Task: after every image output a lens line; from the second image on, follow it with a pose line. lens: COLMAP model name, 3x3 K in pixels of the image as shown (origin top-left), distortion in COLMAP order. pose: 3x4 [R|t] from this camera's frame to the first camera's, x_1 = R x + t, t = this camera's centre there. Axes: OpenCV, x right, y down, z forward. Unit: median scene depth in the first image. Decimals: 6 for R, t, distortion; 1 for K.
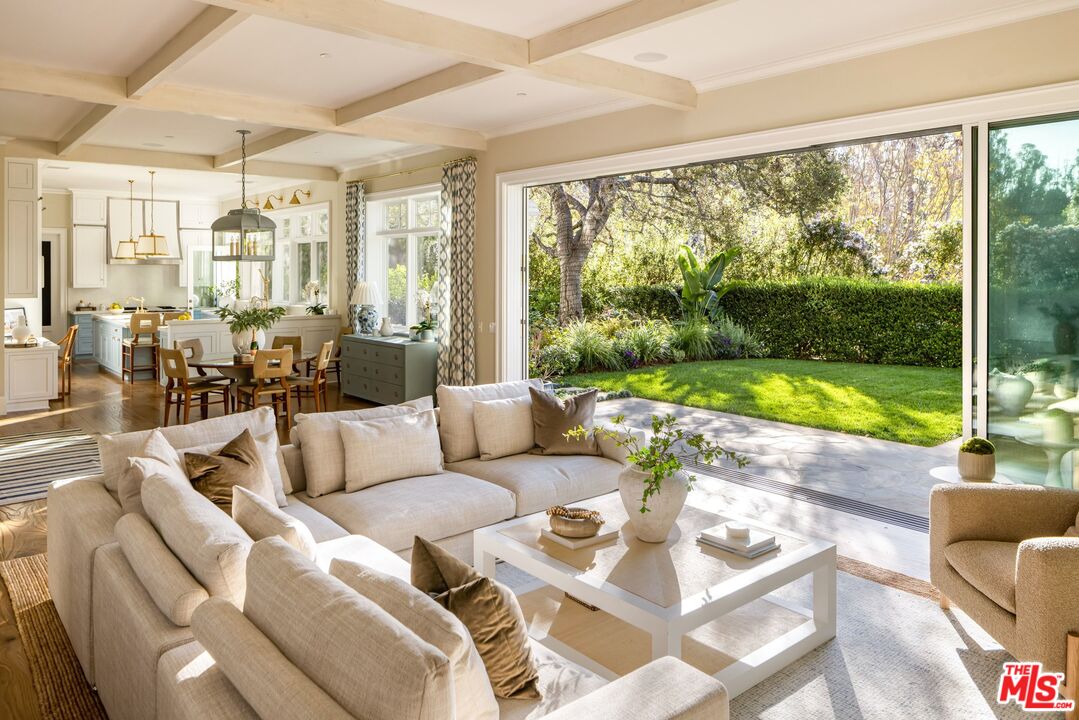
lens RADIAL K [[748.1, 0, 539.5], [0, 748.1, 360.0], [0, 0, 1]] dist [-0.004148, -0.001908]
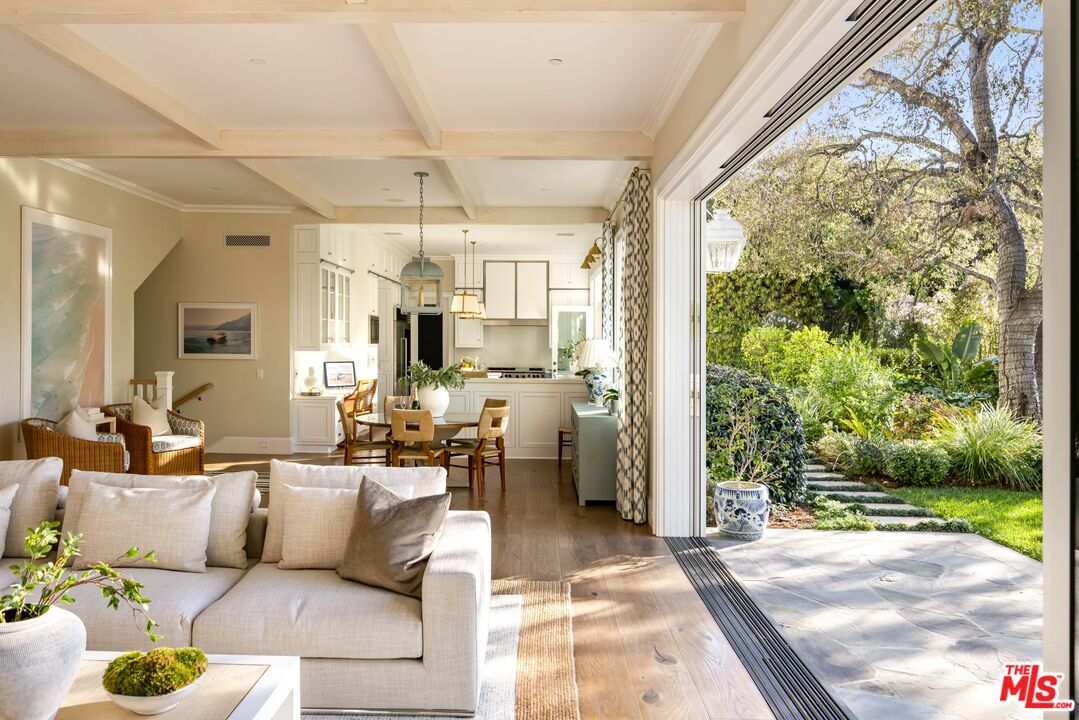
lens RADIAL K [[815.0, 0, 539.5], [0, 815.0, 360.0], [0, 0, 1]] dist [0.001436, 0.000844]
pose [[0.732685, 0.021095, -0.680241, 0.343412], [-0.088981, 0.993909, -0.065019, -0.019668], [0.674726, 0.108167, 0.730099, 0.326508]]
